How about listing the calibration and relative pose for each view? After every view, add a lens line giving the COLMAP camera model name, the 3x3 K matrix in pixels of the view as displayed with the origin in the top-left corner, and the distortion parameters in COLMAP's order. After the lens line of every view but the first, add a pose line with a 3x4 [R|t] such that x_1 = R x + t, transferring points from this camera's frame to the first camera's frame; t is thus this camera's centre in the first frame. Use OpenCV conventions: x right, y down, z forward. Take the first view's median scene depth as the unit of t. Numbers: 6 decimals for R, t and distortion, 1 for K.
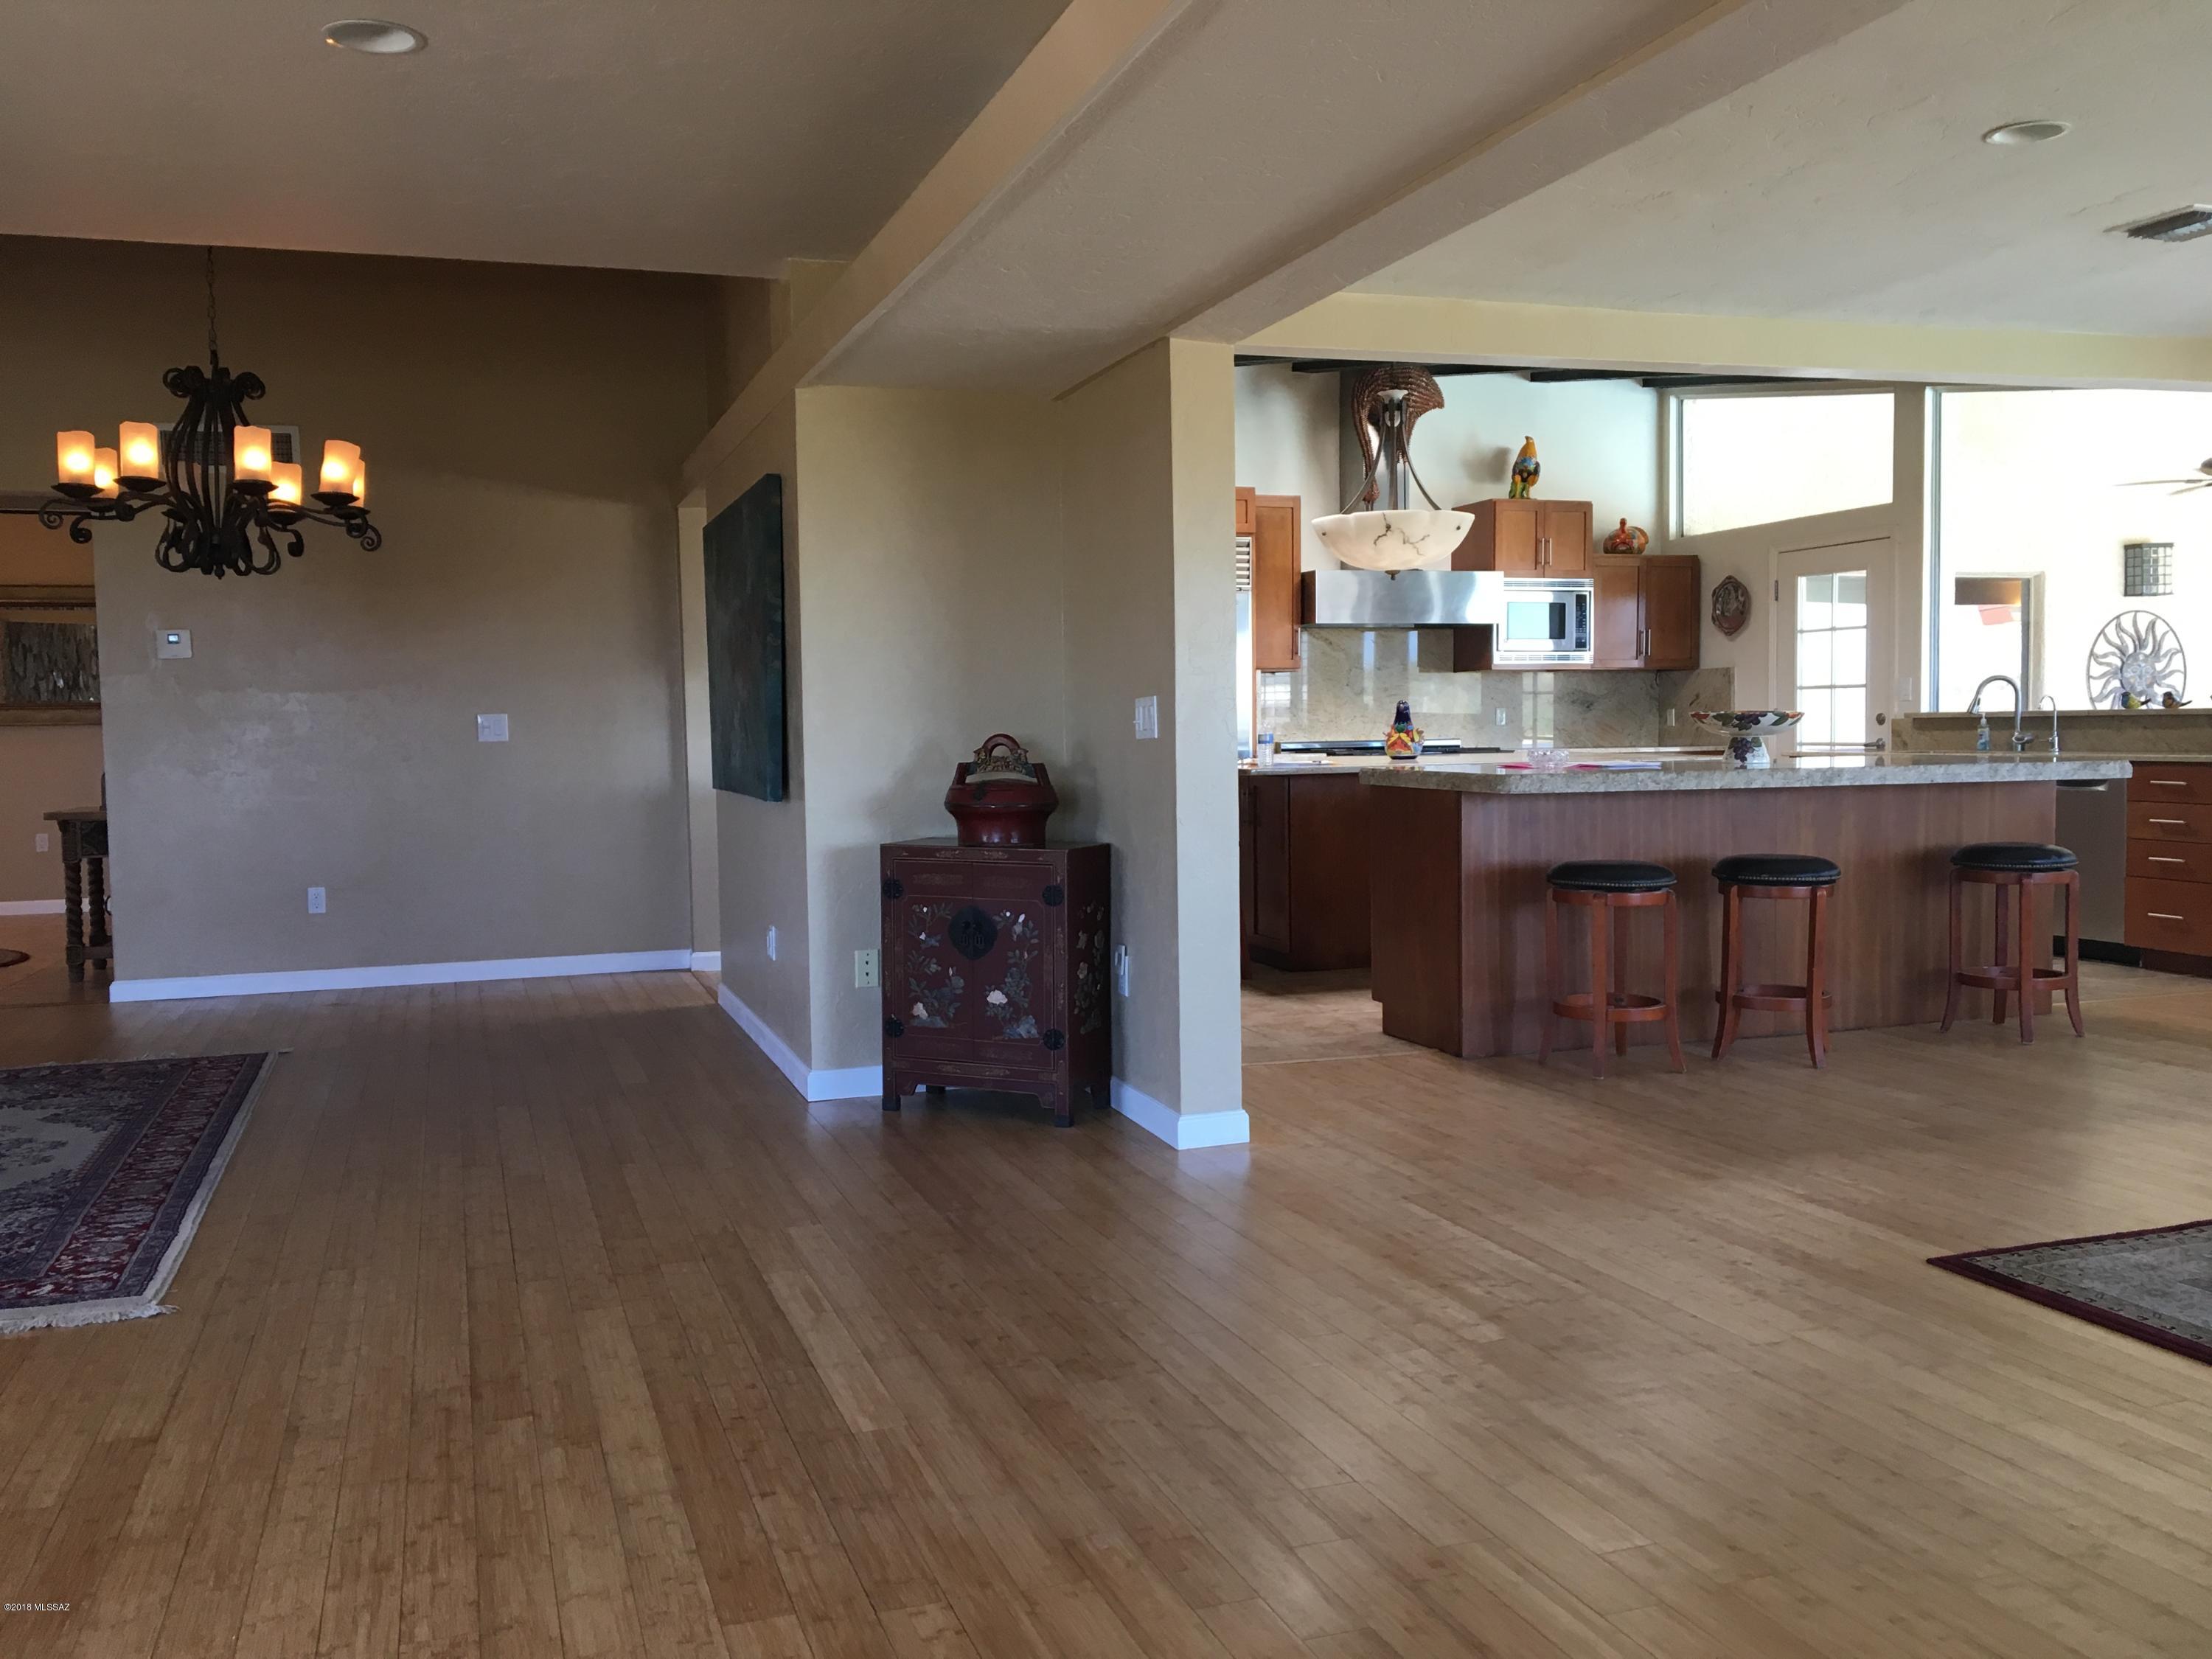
lens RADIAL K [[1856.9, 0, 1105.1], [0, 1856.9, 821.2], [0, 0, 1]] dist [0.081682, -0.115338]
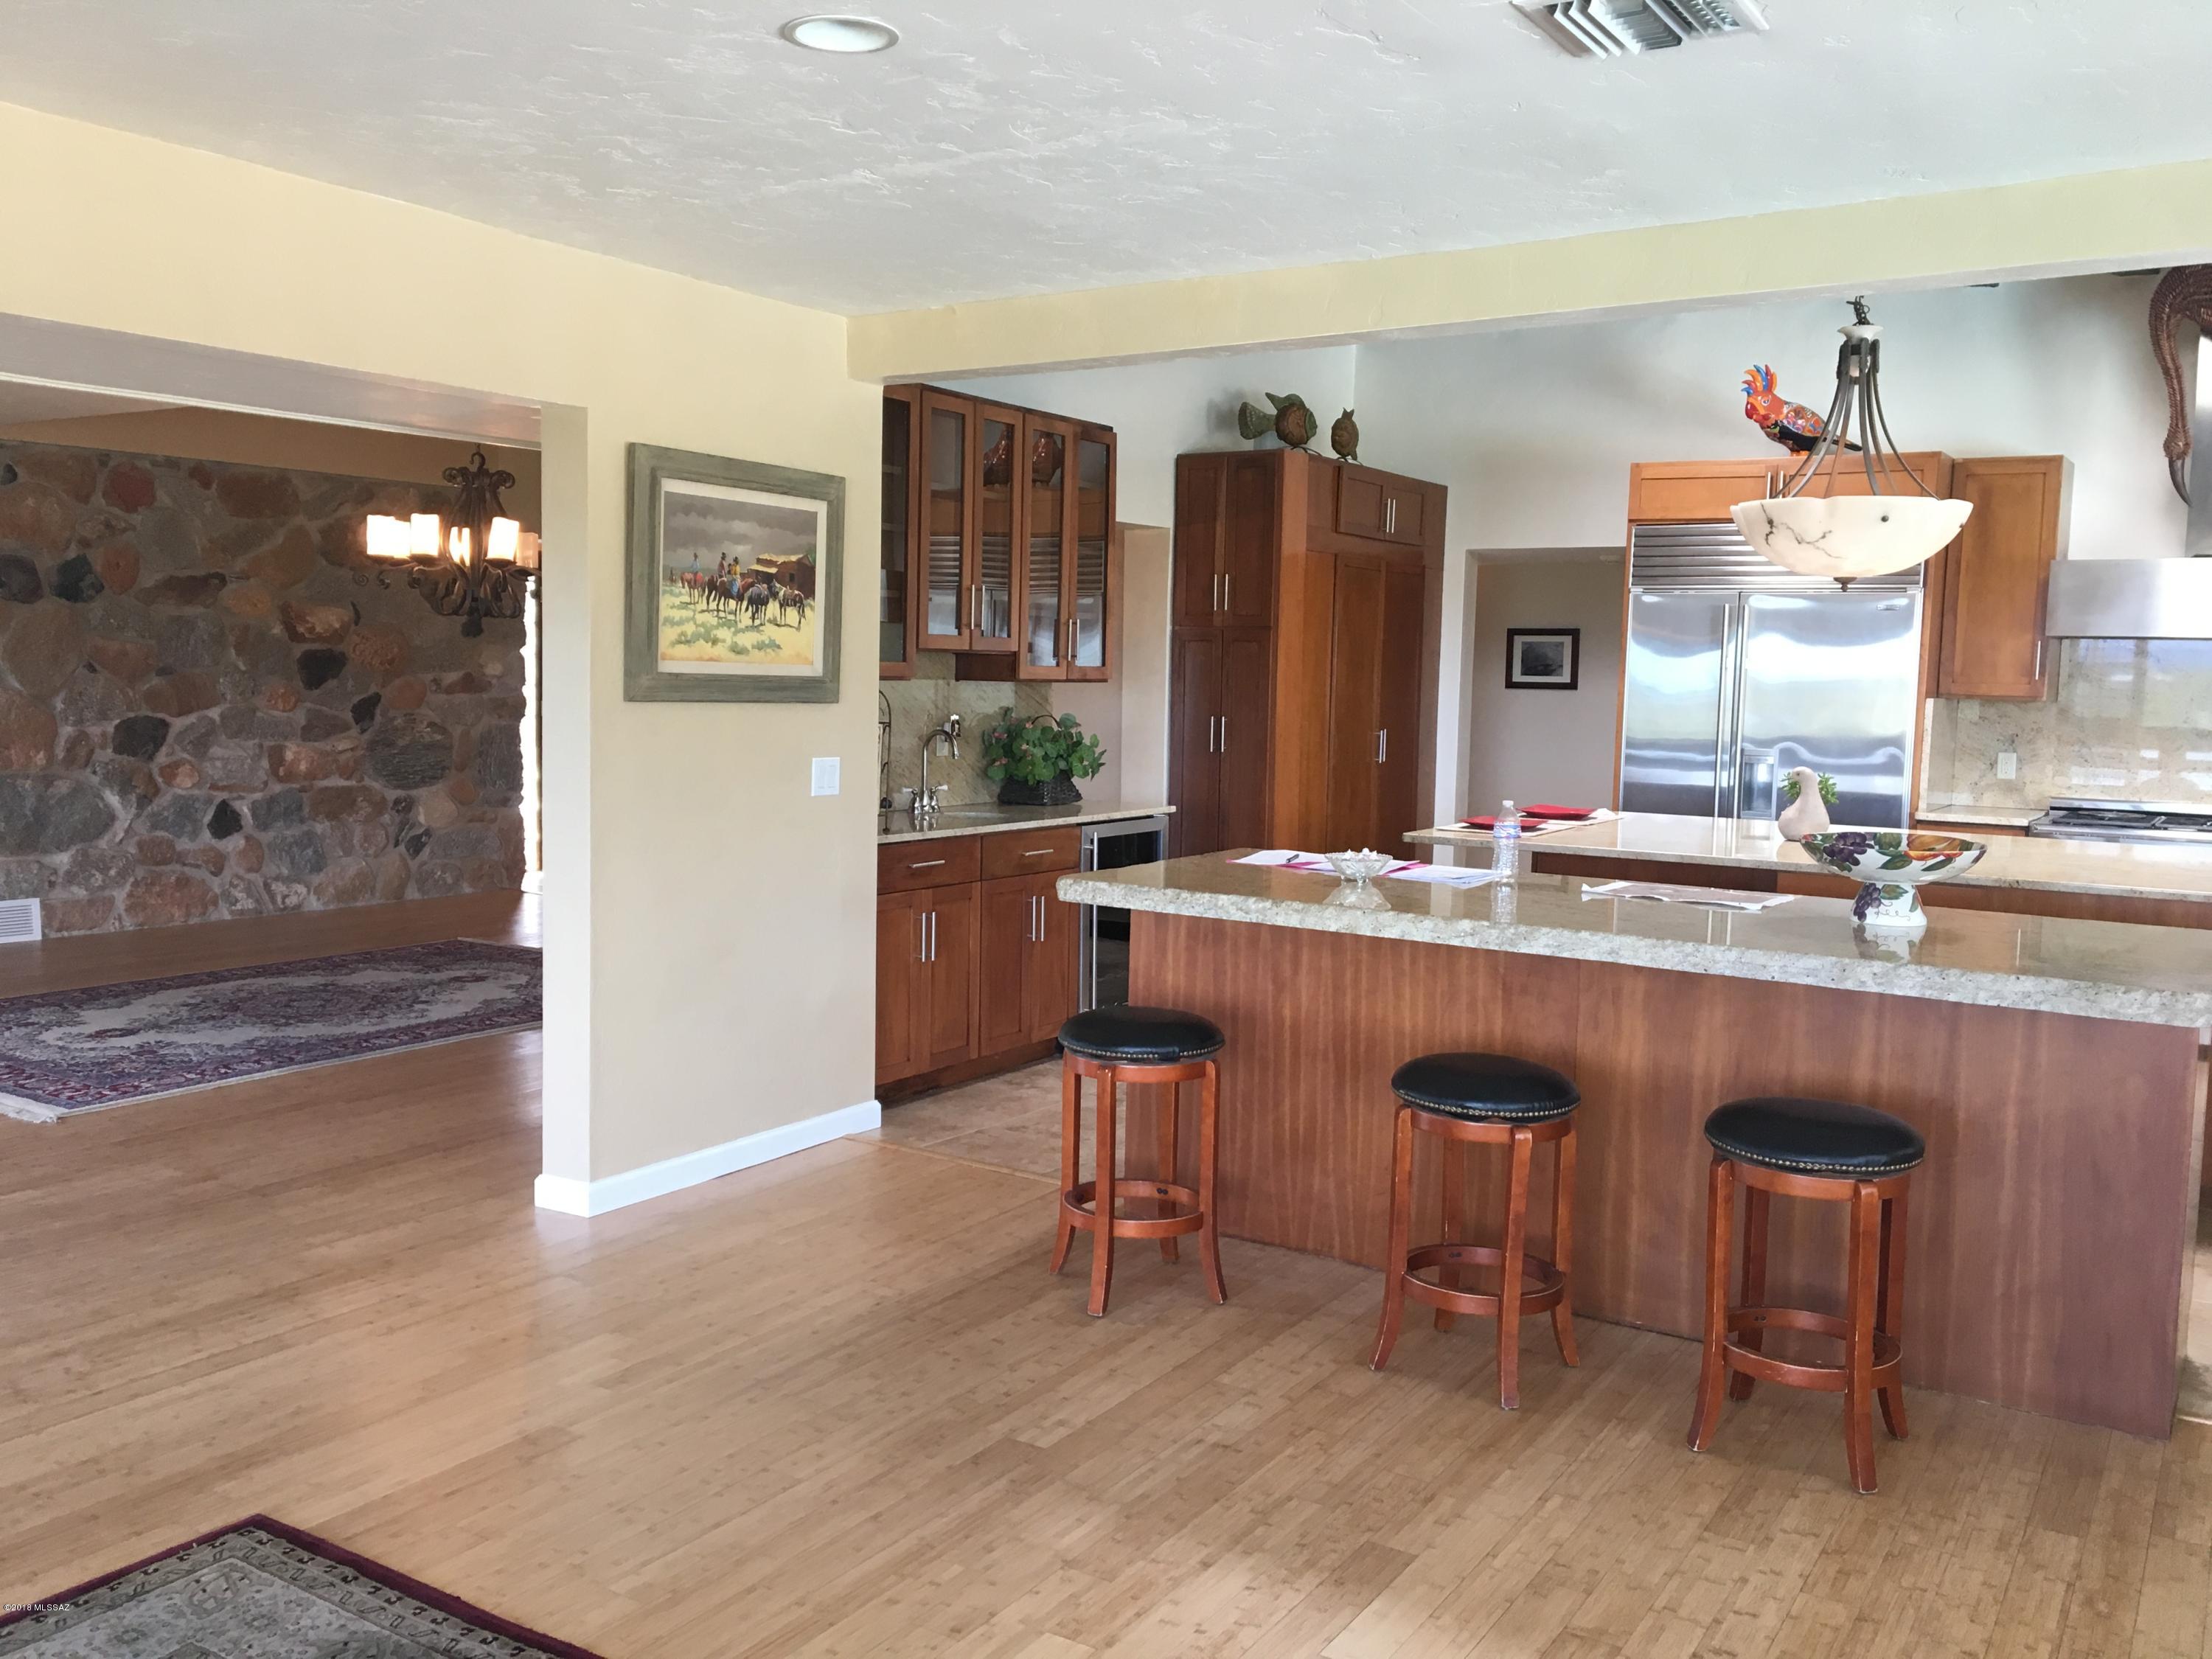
lens RADIAL K [[1856.9, 0, 1104.0], [0, 1856.9, 821.3], [0, 0, 1]] dist [0.081682, -0.115338]
pose [[0.616412, 0.094286, -0.781759, 0.904908], [-0.073661, 0.995356, 0.061967, -0.106082], [0.783971, 0.019388, 0.620495, 0.540292]]
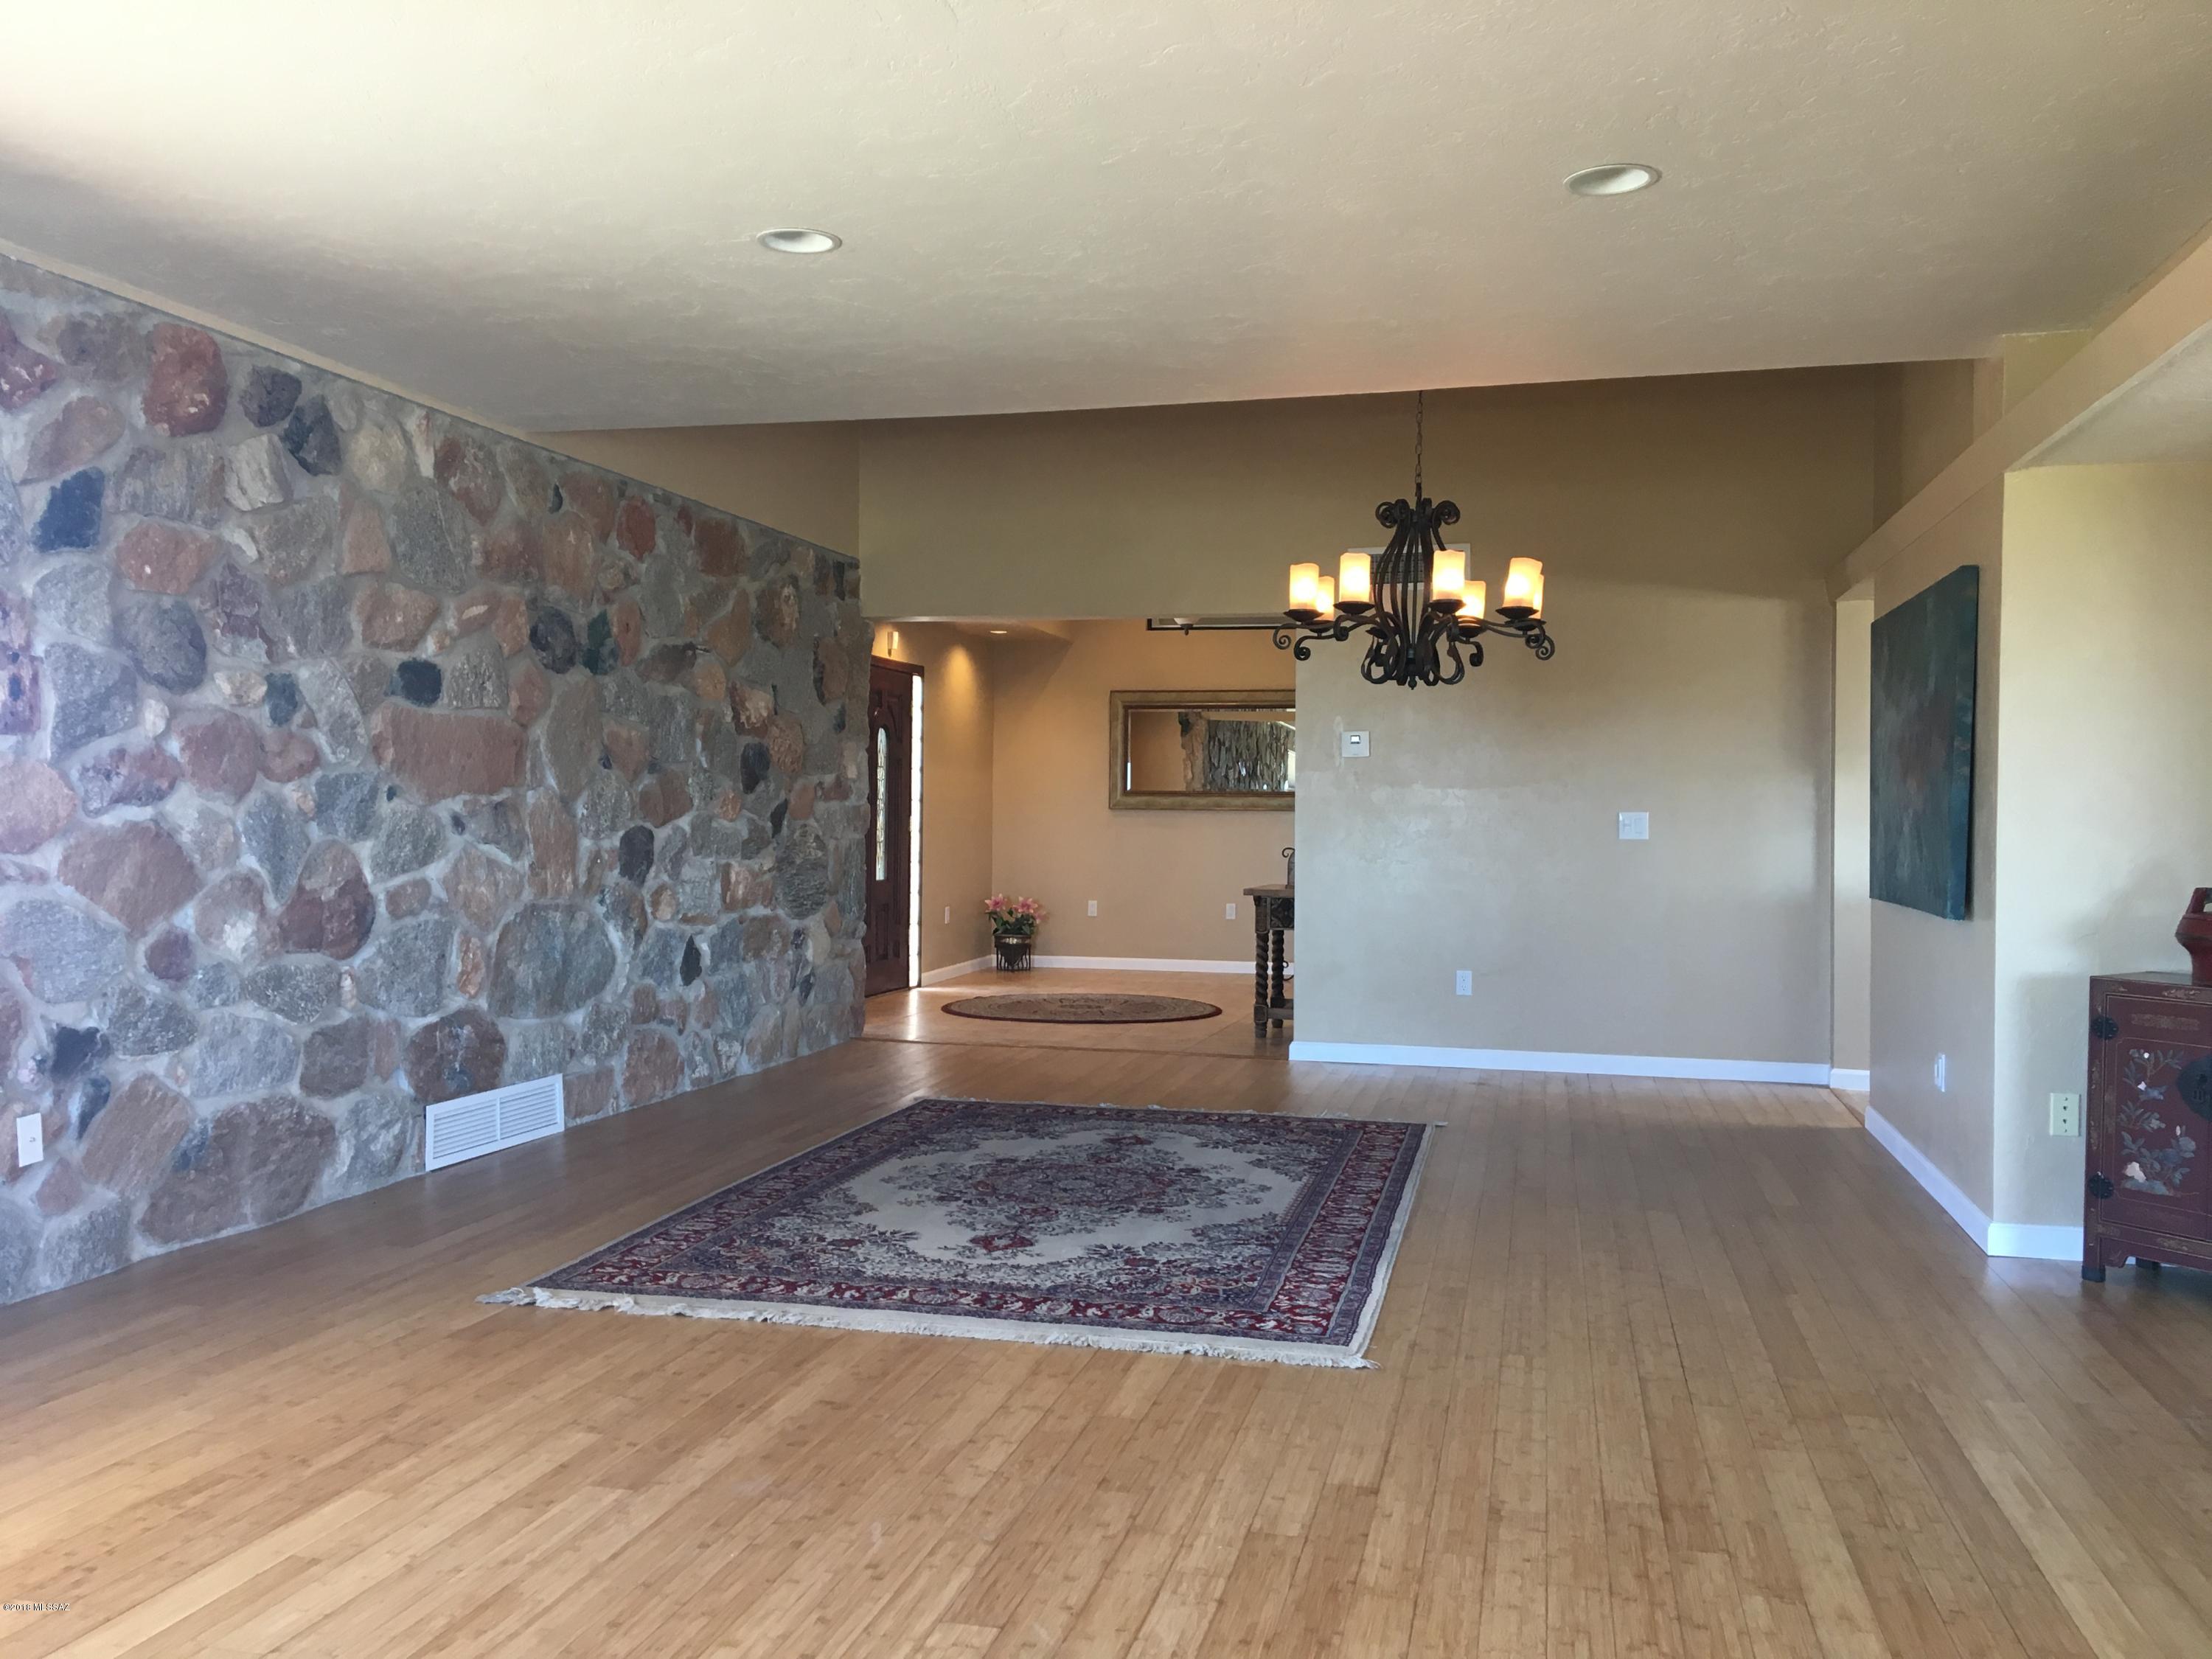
lens RADIAL K [[1856.9, 0, 1110.4], [0, 1856.9, 826.7], [0, 0, 1]] dist [0.081682, -0.115338]
pose [[0.841839, 0.028358, -0.538984, -0.031802], [-0.052341, 0.998201, -0.029233, -0.007803], [0.537186, 0.052820, 0.841809, -0.006682]]
